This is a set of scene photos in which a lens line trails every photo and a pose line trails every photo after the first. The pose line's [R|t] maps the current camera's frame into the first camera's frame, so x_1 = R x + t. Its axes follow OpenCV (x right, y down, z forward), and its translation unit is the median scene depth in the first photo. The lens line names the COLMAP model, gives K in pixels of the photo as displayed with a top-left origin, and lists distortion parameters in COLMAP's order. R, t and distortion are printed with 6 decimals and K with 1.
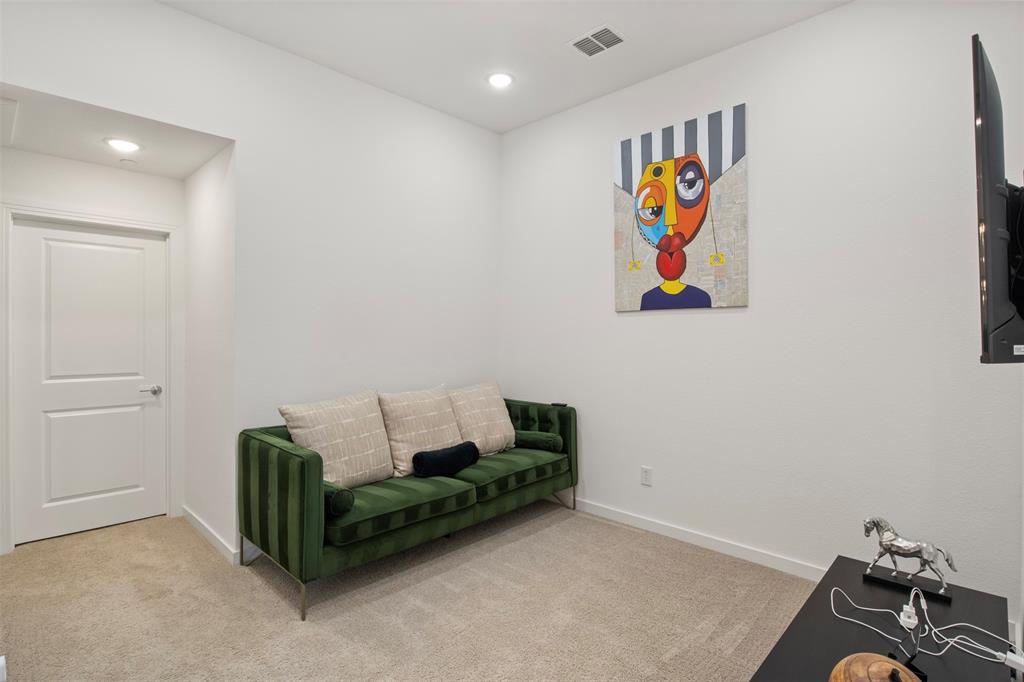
lens RADIAL K [[509.6, 0, 509.6], [0, 509.6, 327.0], [0, 0, 1]] dist [-0.018121, 0.000778]
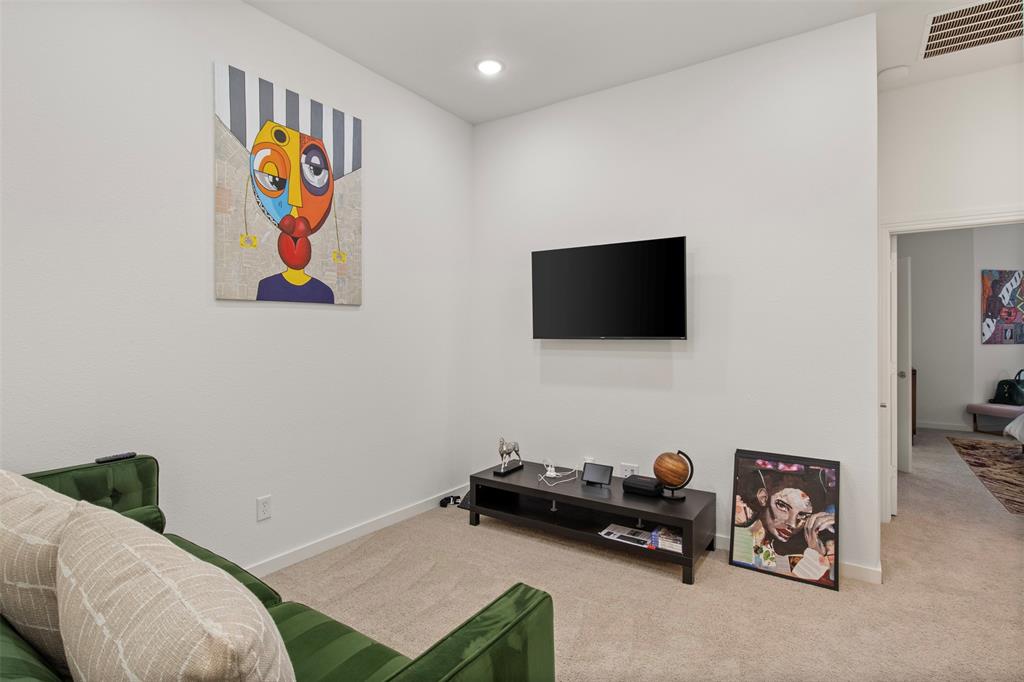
lens RADIAL K [[509.6, 0, 509.6], [0, 509.6, 327.0], [0, 0, 1]] dist [-0.018121, 0.000778]
pose [[-0.184313, 0.008067, 0.982834, -0.606906], [-0.009888, 0.999900, -0.010061, 0.012792], [-0.982818, -0.011573, -0.184215, 0.796265]]
